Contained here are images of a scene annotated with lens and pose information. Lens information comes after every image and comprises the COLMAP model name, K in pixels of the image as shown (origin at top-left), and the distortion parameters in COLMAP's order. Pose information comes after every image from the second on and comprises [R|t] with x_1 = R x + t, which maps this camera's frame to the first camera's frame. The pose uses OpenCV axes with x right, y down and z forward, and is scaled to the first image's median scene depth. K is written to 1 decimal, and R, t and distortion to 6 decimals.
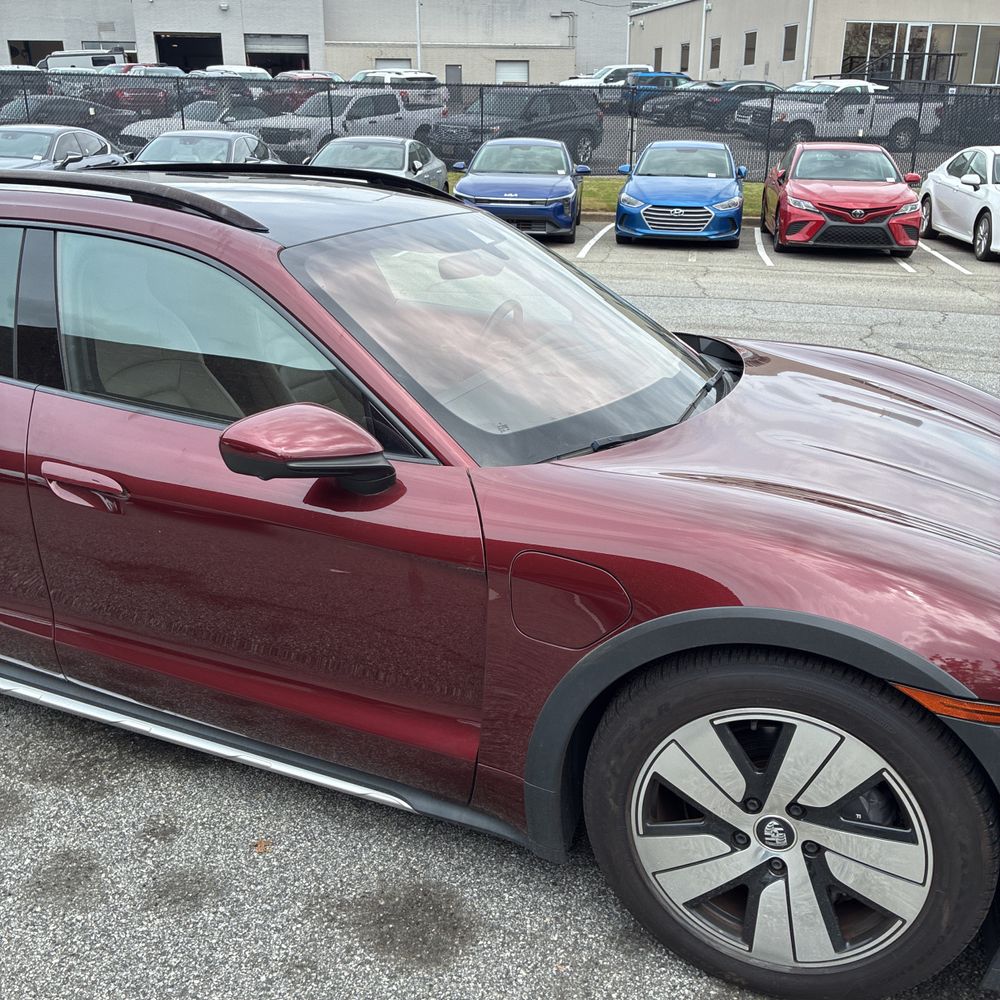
lens RADIAL K [[1010.3, 0, 493.5], [0, 1010.3, 502.1], [0, 0, 1]] dist [0.006623, 0.015826]
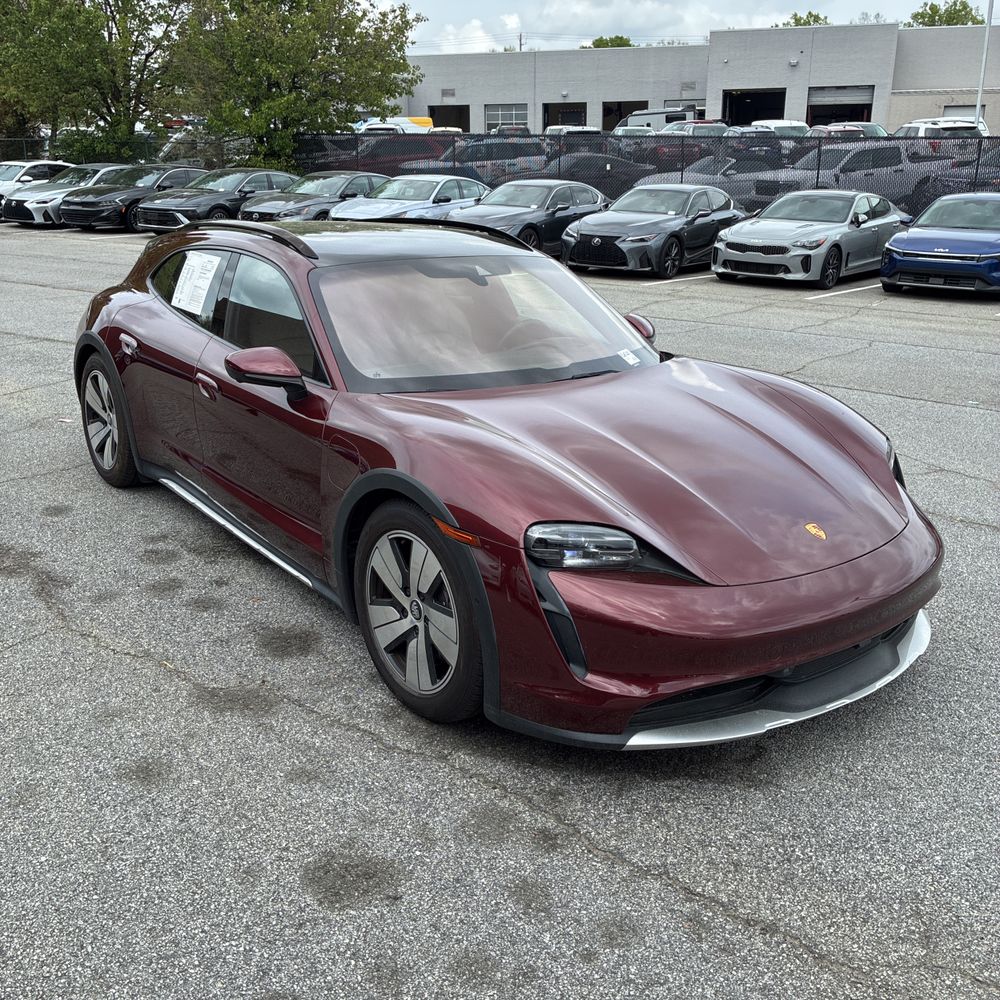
lens RADIAL K [[1010.3, 0, 493.5], [0, 1010.3, 502.1], [0, 0, 1]] dist [0.006623, 0.015826]
pose [[0.863987, 0.156866, -0.478455, 0.151922], [-0.177153, 0.984179, 0.002772, 0.014973], [0.471321, 0.082365, 0.878108, -0.060106]]
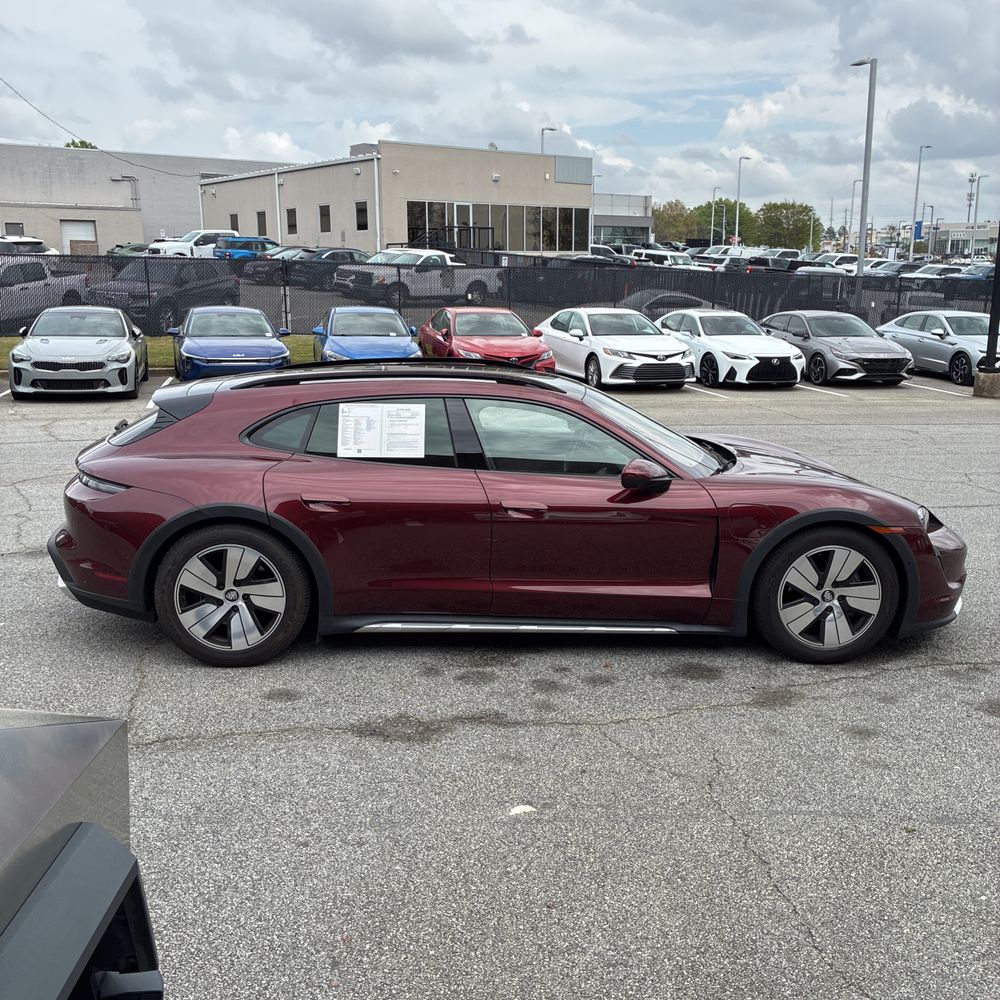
lens RADIAL K [[1003.2, 0, 488.0], [0, 1003.2, 513.5], [0, 0, 1]] dist [0.024197, -0.023456]
pose [[0.909343, -0.100055, 0.403838, -0.209248], [0.149517, 0.984396, -0.092781, 0.028293], [-0.388253, 0.144750, 0.910114, -0.147735]]
